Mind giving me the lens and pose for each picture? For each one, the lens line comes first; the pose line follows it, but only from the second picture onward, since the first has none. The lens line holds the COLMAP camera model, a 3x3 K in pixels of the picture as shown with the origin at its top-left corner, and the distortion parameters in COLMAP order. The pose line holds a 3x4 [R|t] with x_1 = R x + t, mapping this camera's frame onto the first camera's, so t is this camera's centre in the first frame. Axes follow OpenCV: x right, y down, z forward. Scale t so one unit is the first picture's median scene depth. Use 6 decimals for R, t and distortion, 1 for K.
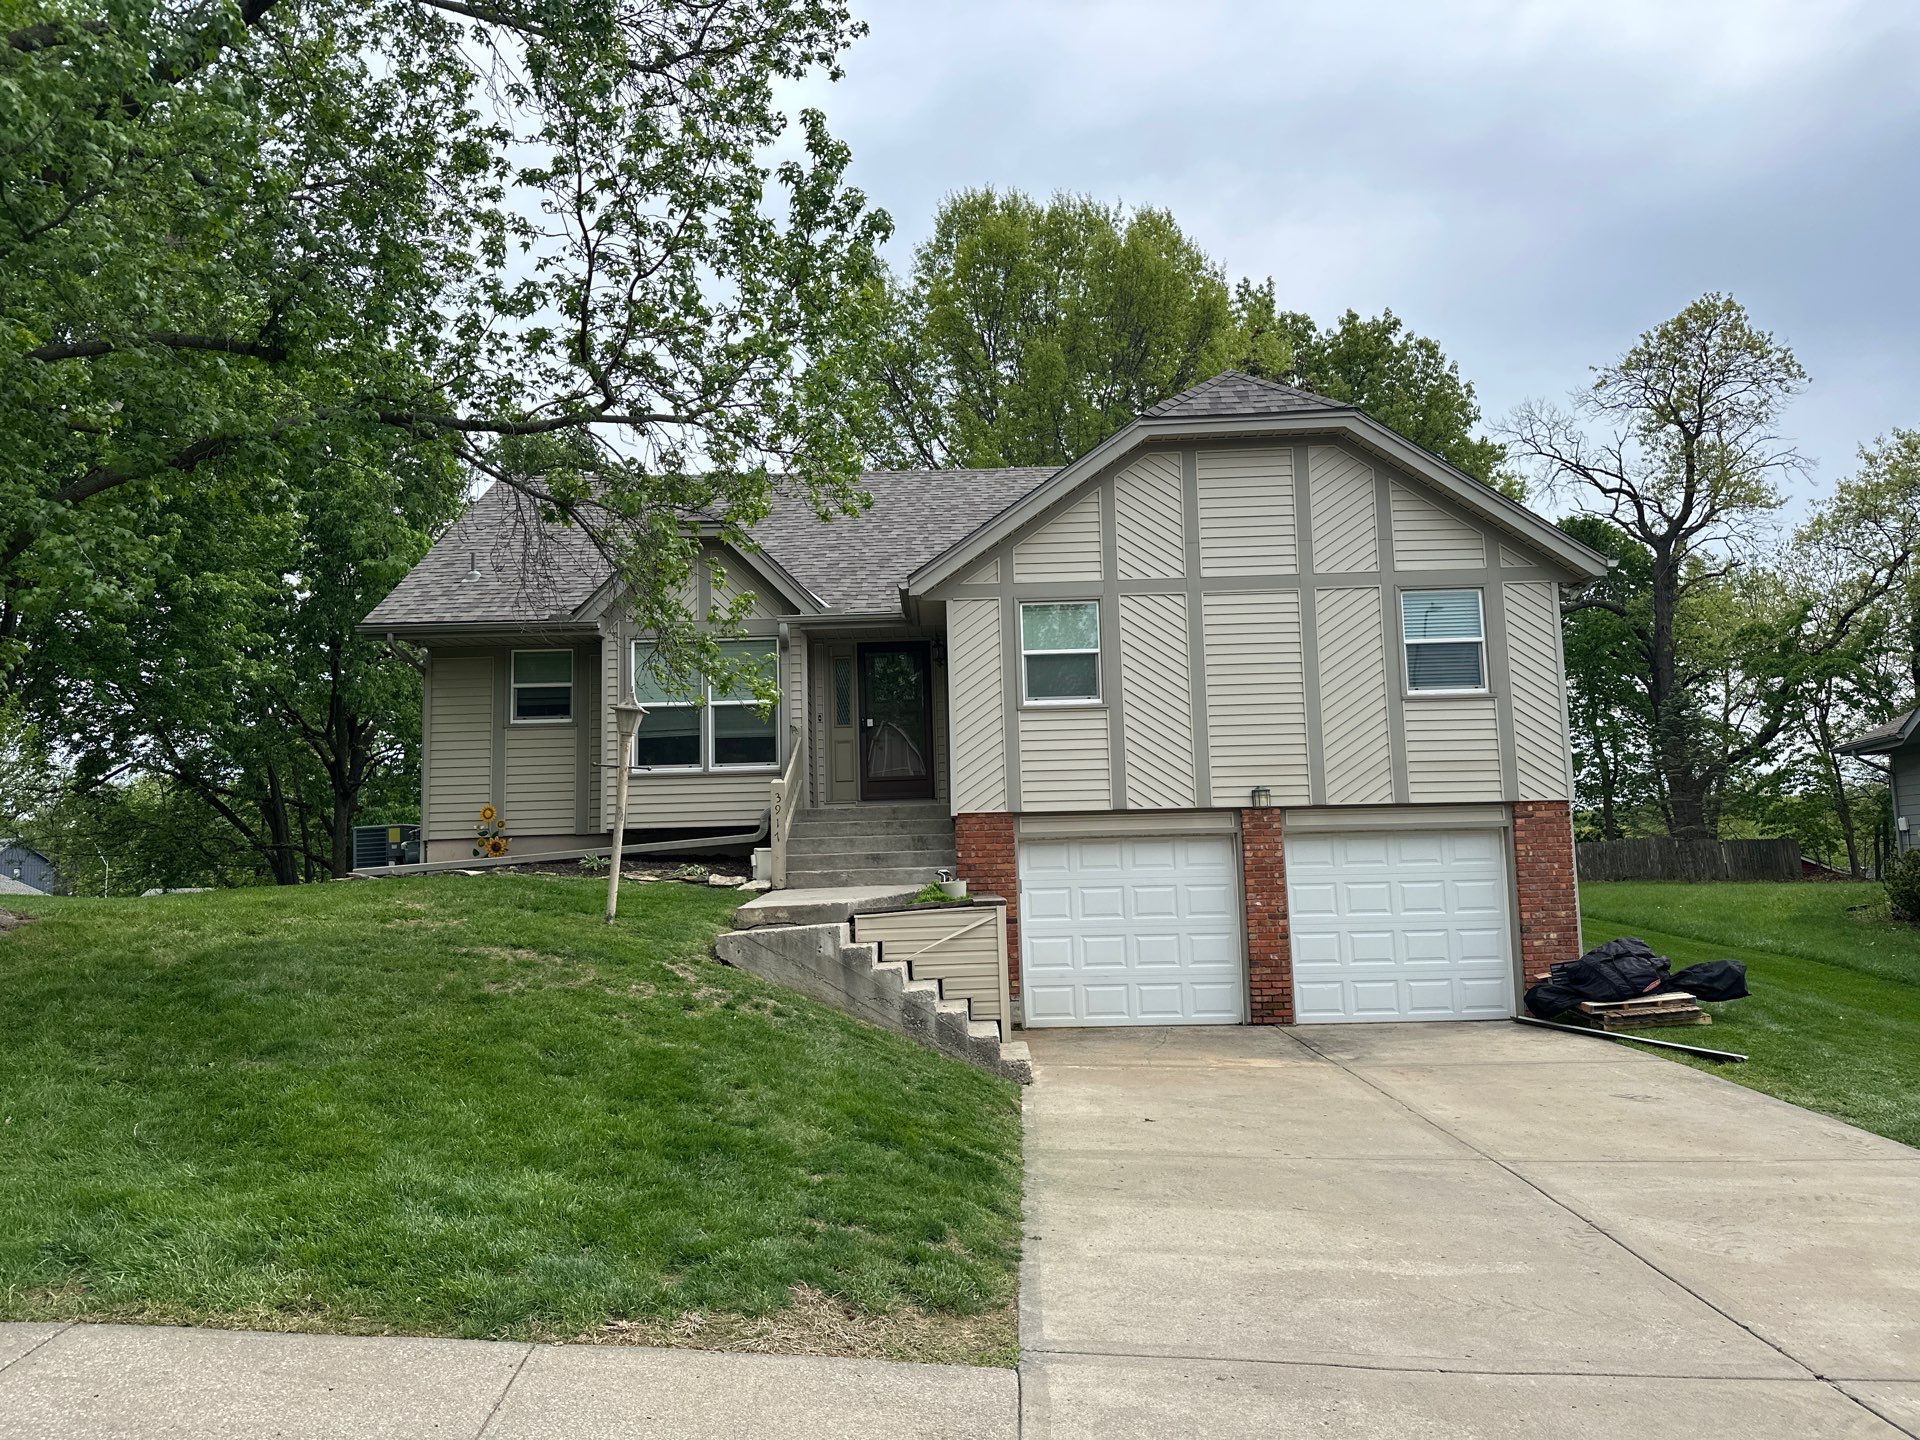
lens RADIAL K [[1416.1, 0, 960.0], [0, 1416.1, 720.0], [0, 0, 1]] dist [0.099718, 0.001404]
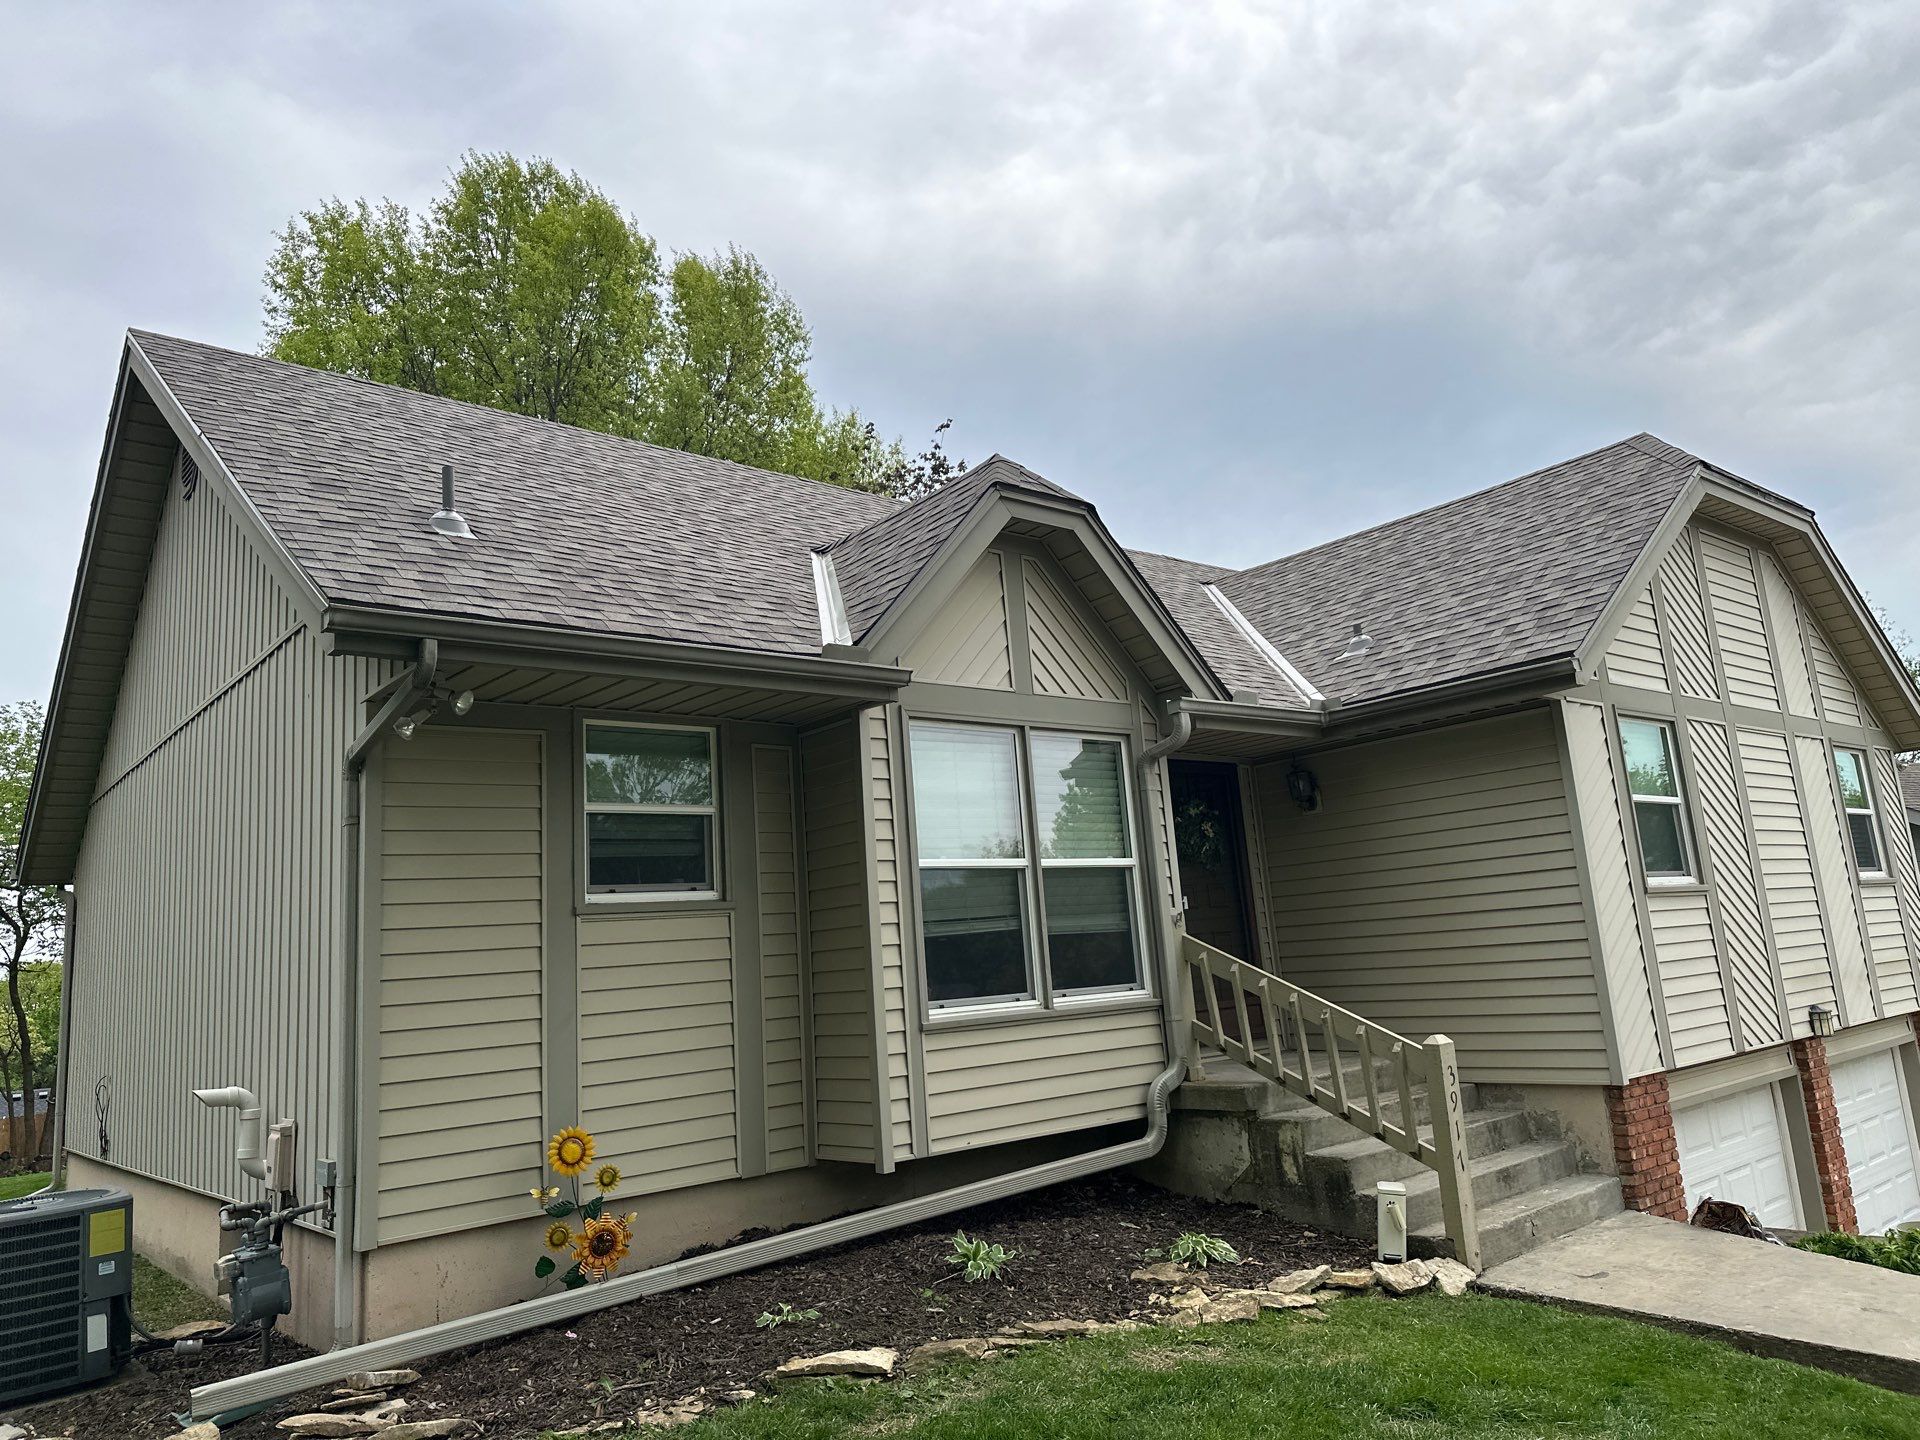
lens RADIAL K [[1355.3, 0, 960.0], [0, 1355.3, 720.0], [0, 0, 1]] dist [0.098780, -0.171658]
pose [[0.760221, 0.090475, 0.643334, -0.552527], [-0.016726, 0.992653, -0.119836, -0.005061], [-0.649449, 0.080342, 0.756149, 0.740598]]
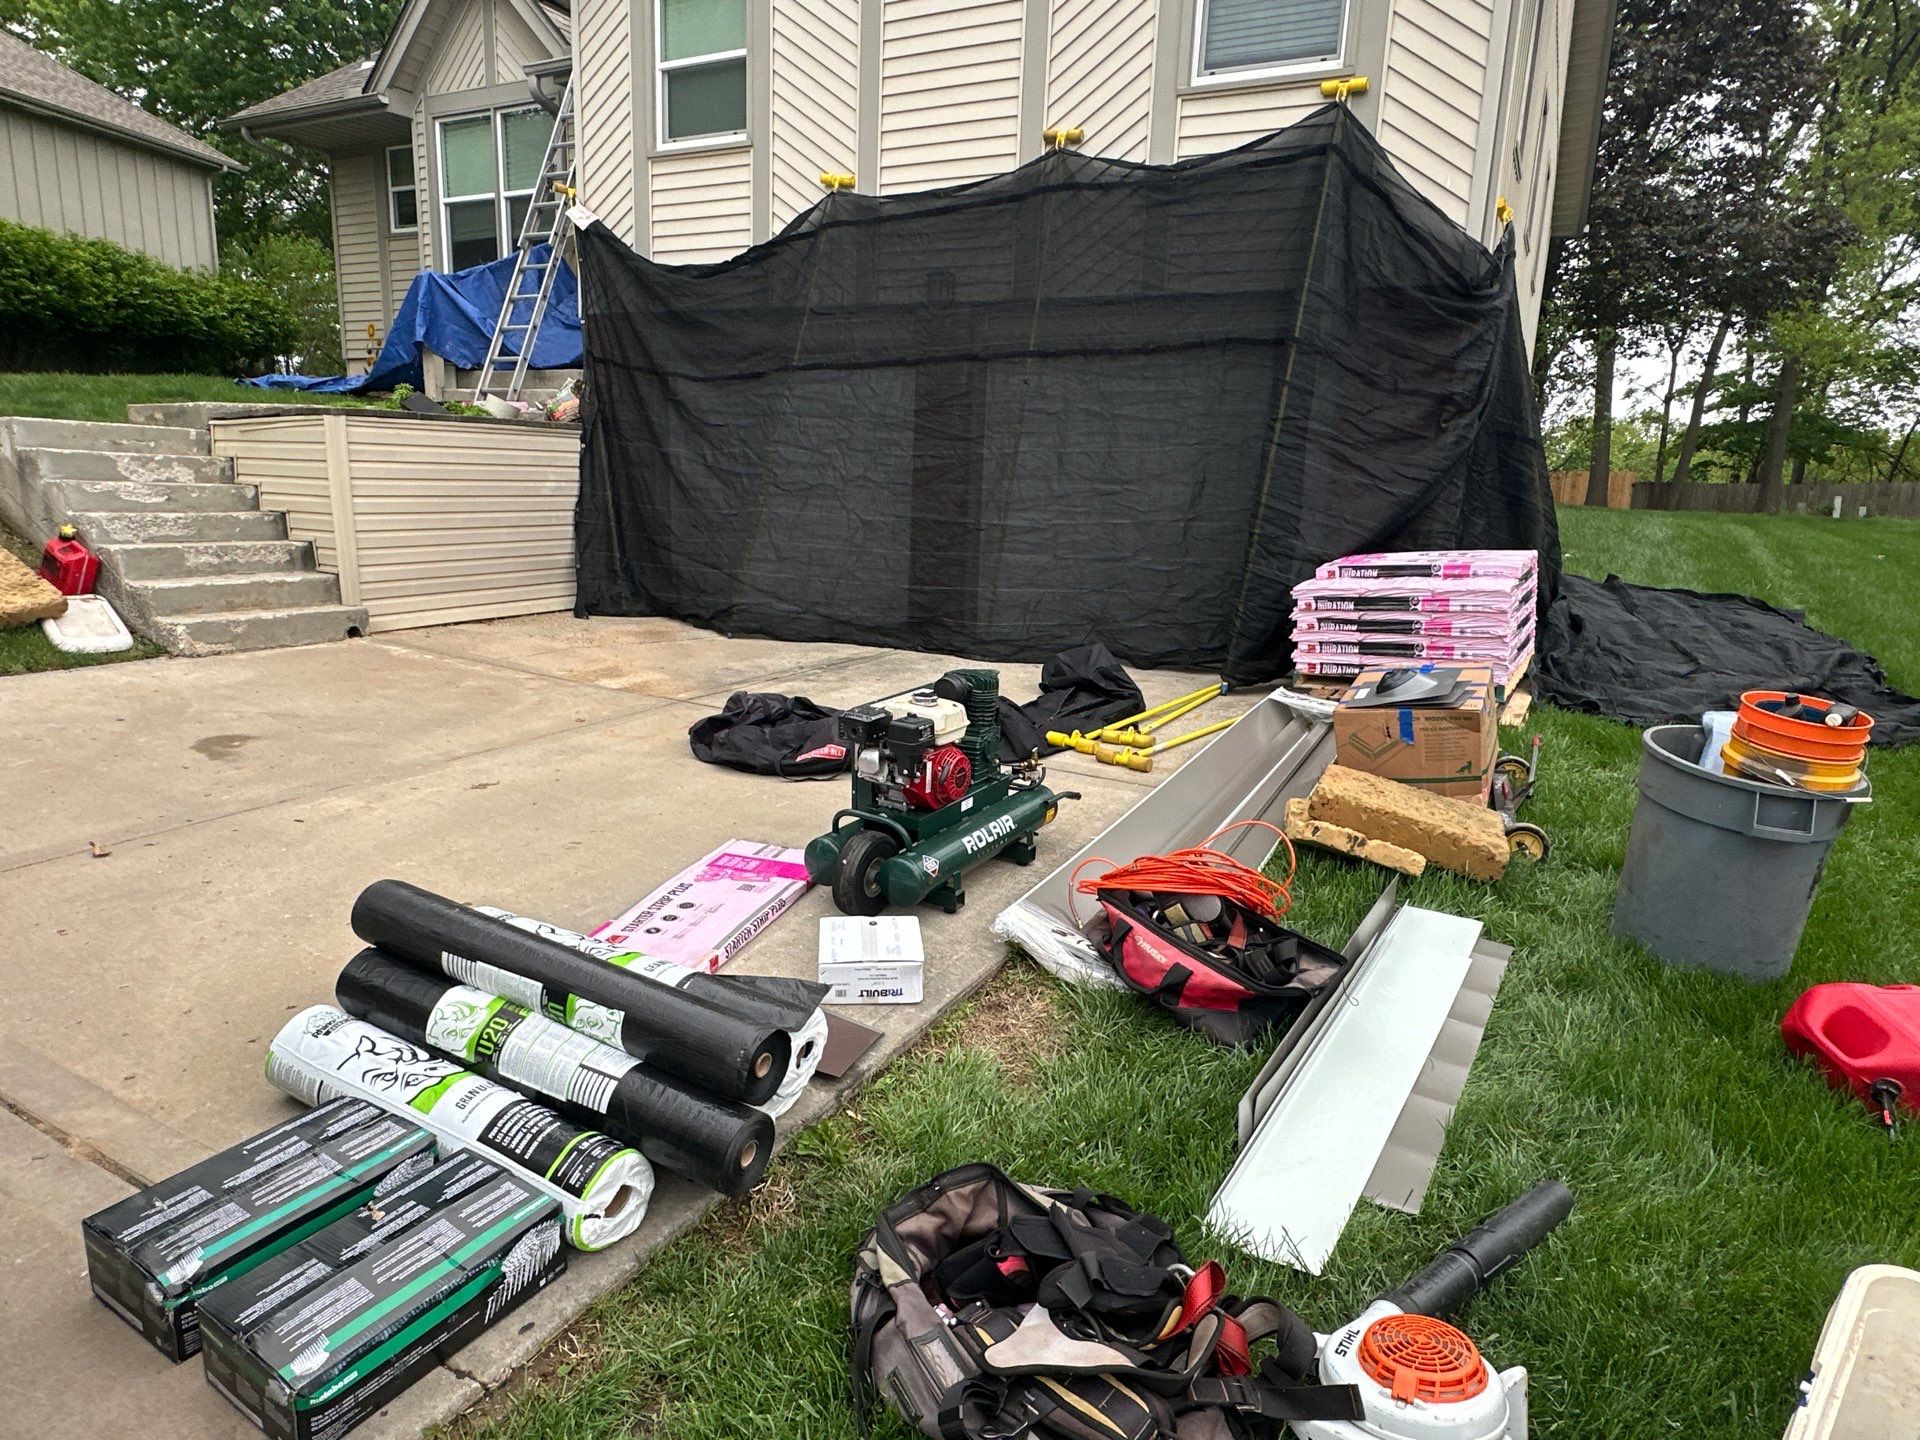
lens RADIAL K [[1137.3, 0, 960.0], [0, 1137.3, 720.0], [0, 0, 1]] dist [0.005470, 0.001360]
pose [[0.880622, 0.157313, -0.446943, 0.468730], [-0.009381, 0.948880, 0.315499, 0.076645], [0.473727, -0.273642, 0.837080, 0.520563]]
